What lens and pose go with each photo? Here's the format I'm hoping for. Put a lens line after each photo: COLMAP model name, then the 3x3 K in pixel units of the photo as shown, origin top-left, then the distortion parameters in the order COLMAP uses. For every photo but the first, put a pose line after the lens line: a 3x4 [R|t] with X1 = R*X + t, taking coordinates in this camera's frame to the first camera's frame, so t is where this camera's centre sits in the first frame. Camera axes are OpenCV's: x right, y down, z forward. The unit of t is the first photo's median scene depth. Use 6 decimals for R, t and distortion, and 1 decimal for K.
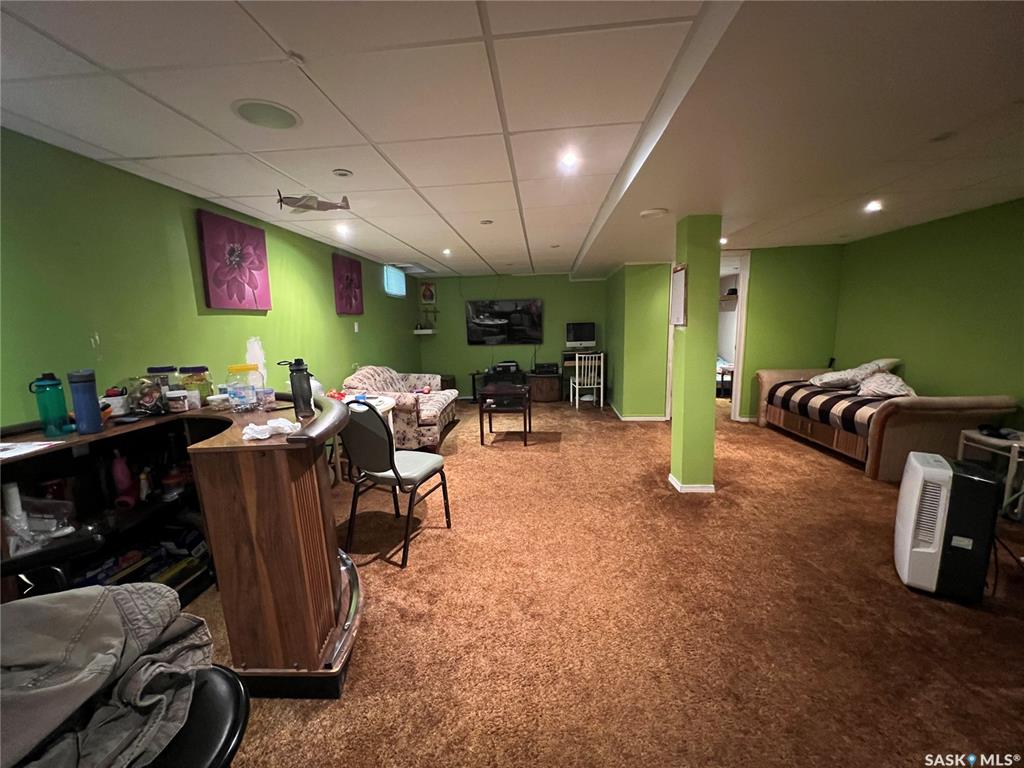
lens RADIAL K [[410.0, 0, 516.3], [0, 410.0, 388.2], [0, 0, 1]] dist [0.000645, -0.000233]
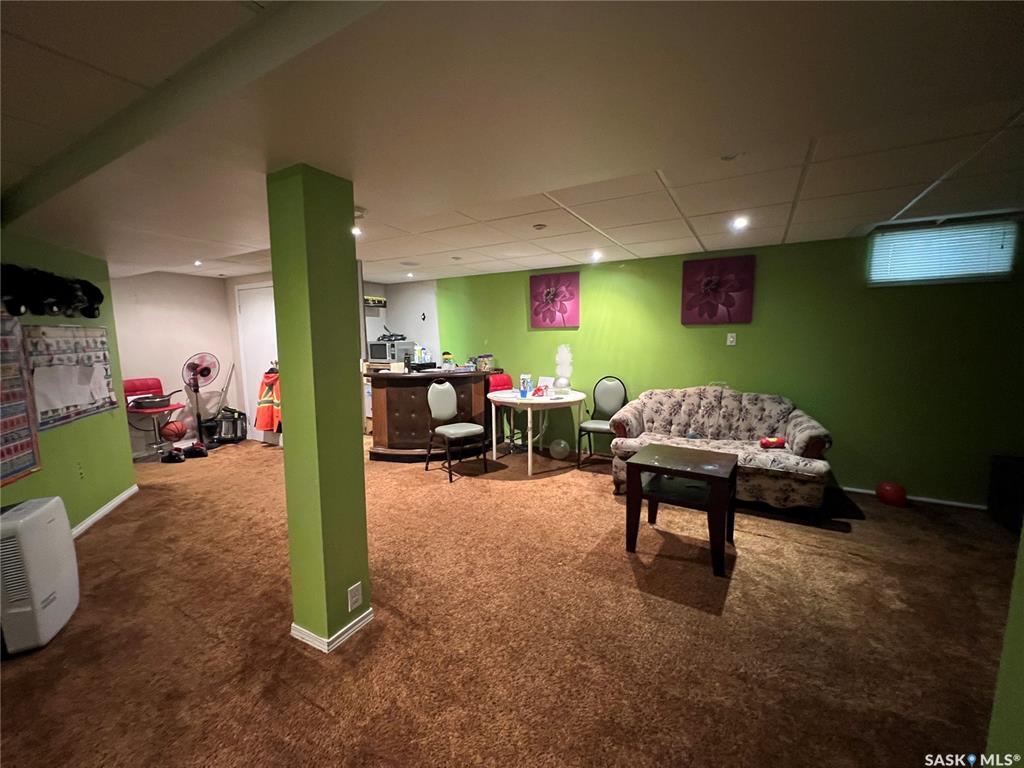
lens RADIAL K [[410.0, 0, 513.3], [0, 410.0, 385.0], [0, 0, 1]] dist [0.000645, -0.000233]
pose [[-0.447727, 0.140978, -0.882987, 0.866909], [-0.116214, 0.969943, 0.213788, -0.295227], [0.886586, 0.198334, -0.417886, 1.563867]]
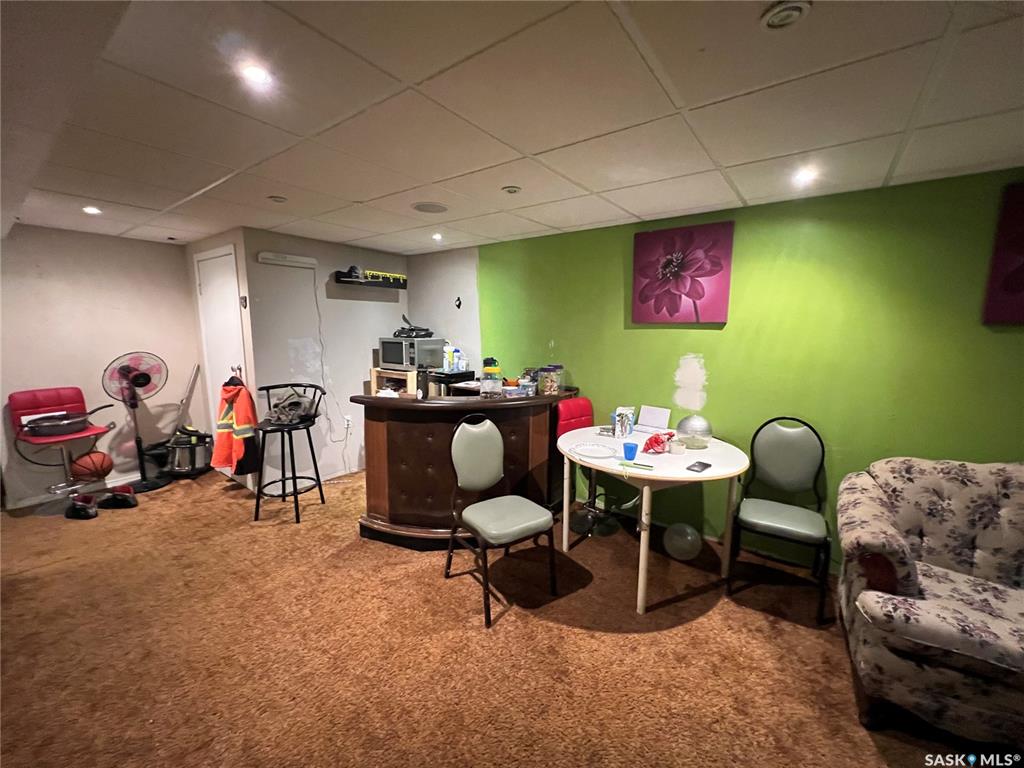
lens RADIAL K [[410.0, 0, 512.6], [0, 410.0, 385.8], [0, 0, 1]] dist [0.000645, -0.000233]
pose [[-0.549627, 0.150991, -0.821652, 0.322913], [-0.120150, 0.959019, 0.256605, -0.247102], [0.826725, 0.239759, -0.508961, 1.188558]]
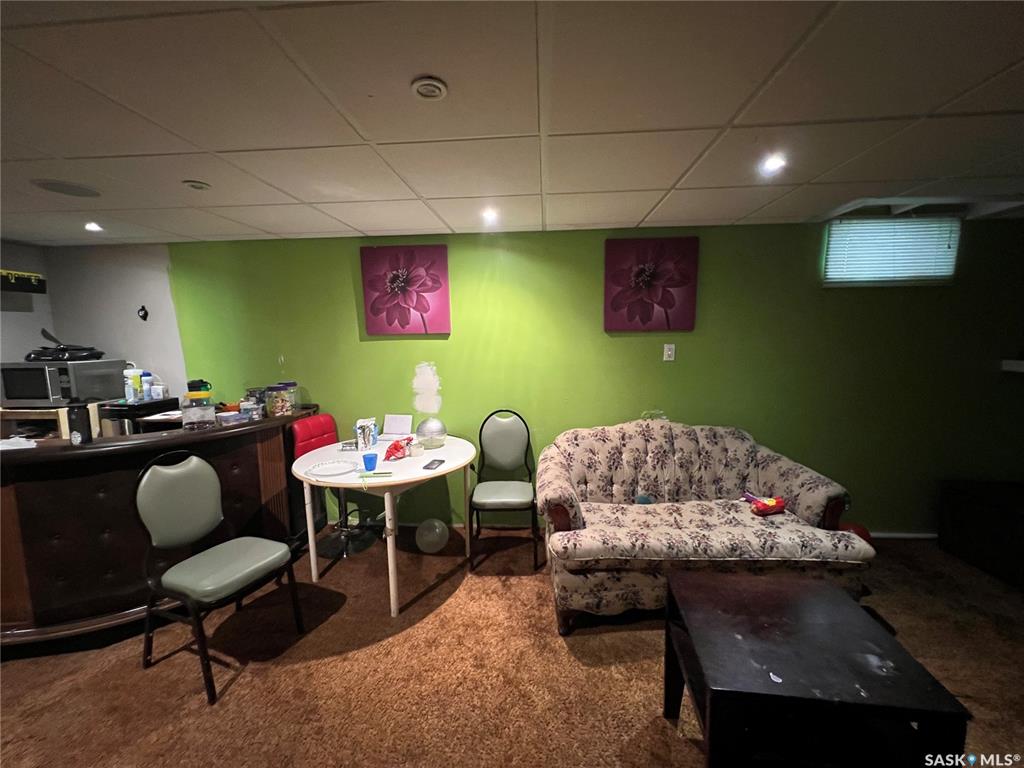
lens RADIAL K [[410.0, 0, 513.4], [0, 410.0, 385.1], [0, 0, 1]] dist [0.000645, -0.000233]
pose [[-0.011516, 0.158316, -0.987321, 0.332273], [-0.142588, 0.977036, 0.158330, -0.262873], [0.989715, 0.142604, 0.011323, 1.246077]]
